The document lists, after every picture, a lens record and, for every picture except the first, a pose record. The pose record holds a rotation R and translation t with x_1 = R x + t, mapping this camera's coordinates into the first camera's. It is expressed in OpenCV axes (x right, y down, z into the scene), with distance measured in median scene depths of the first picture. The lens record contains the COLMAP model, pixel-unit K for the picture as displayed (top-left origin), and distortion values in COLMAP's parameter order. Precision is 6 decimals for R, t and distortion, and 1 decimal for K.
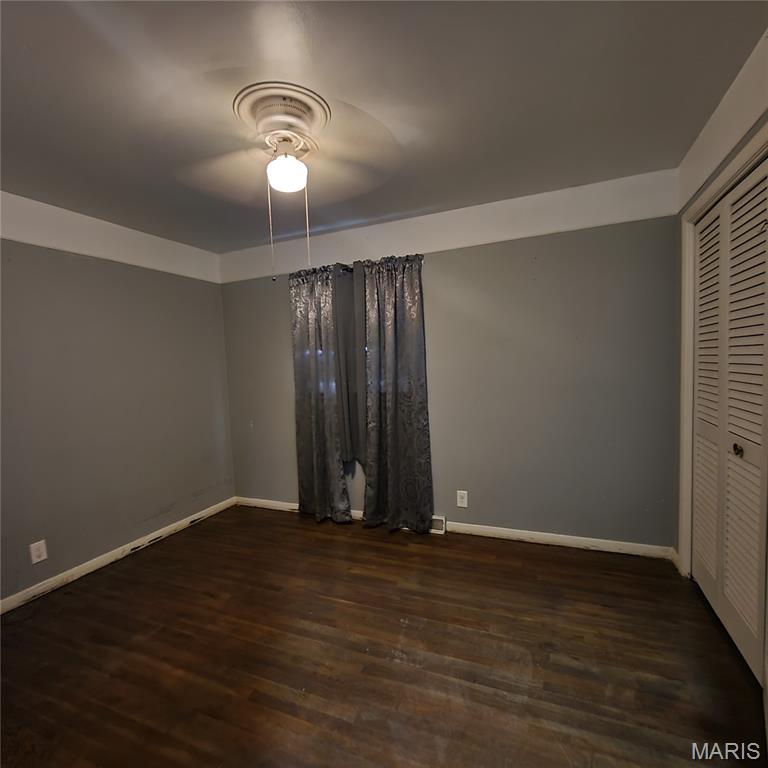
lens RADIAL K [[403.6, 0, 380.0], [0, 403.6, 387.2], [0, 0, 1]] dist [0.003553, 0.000512]
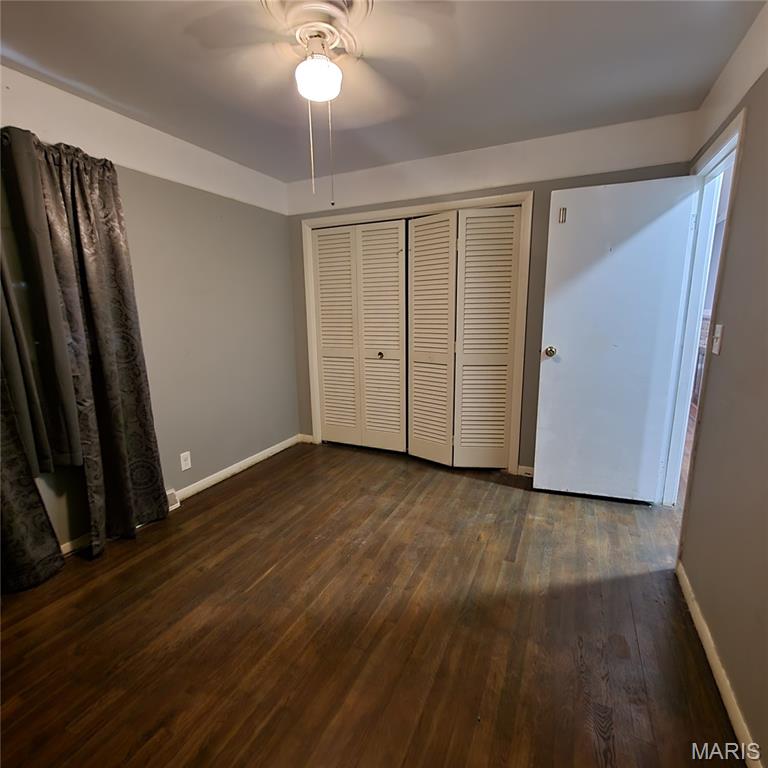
lens RADIAL K [[403.6, 0, 378.8], [0, 403.6, 383.8], [0, 0, 1]] dist [0.003553, 0.000512]
pose [[0.057958, -0.147345, 0.987386, -0.752275], [0.074025, 0.986960, 0.142936, 0.001901], [-0.995571, 0.064807, 0.068110, 0.549861]]
